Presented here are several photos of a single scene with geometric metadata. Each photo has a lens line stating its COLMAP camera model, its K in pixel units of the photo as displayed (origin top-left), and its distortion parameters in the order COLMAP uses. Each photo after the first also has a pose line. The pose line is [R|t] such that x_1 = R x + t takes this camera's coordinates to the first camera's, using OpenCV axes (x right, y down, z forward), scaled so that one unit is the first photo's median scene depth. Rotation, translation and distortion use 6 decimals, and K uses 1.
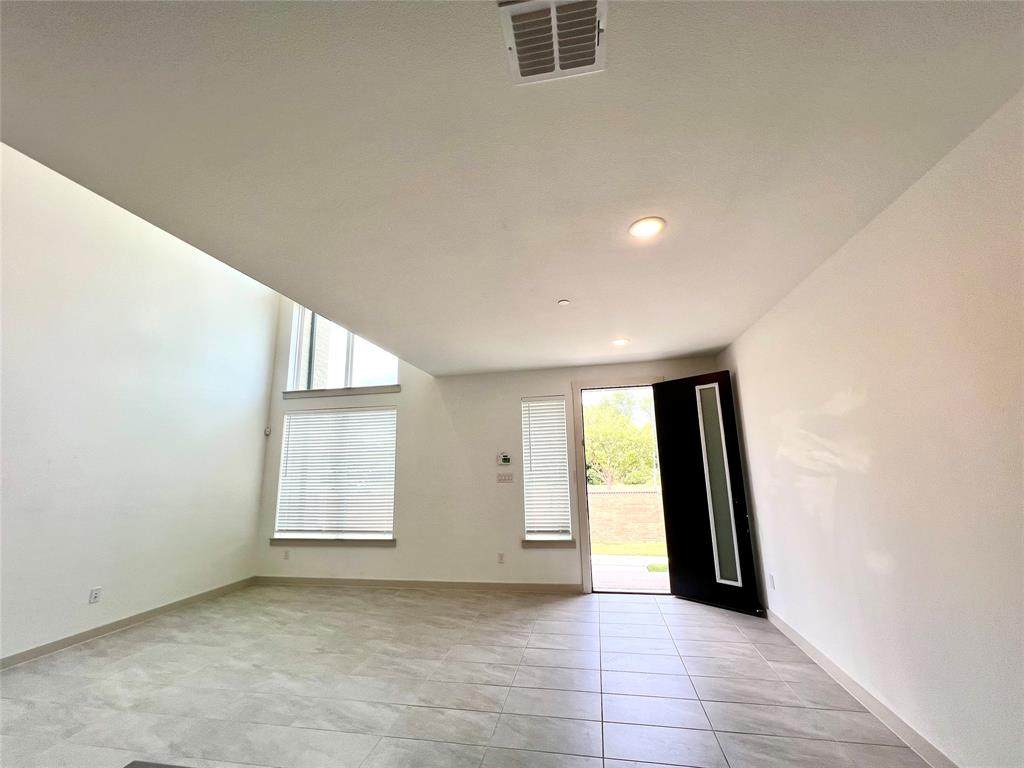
lens RADIAL K [[405.4, 0, 520.4], [0, 405.4, 388.2], [0, 0, 1]] dist [-0.011192, 0.000451]
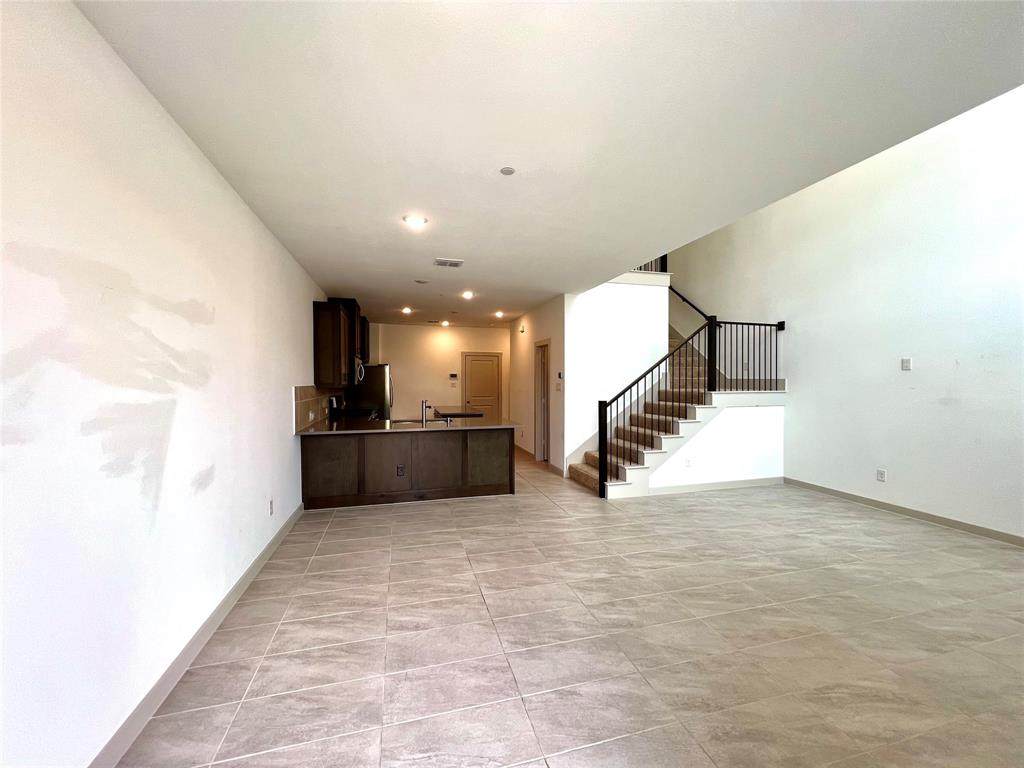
lens RADIAL K [[405.4, 0, 512.0], [0, 405.4, 380.8], [0, 0, 1]] dist [-0.011192, 0.000451]
pose [[-0.901758, 0.029394, -0.431241, 0.470177], [0.106421, 0.982072, -0.155596, 0.317352], [0.418936, -0.186203, -0.888719, 1.679011]]
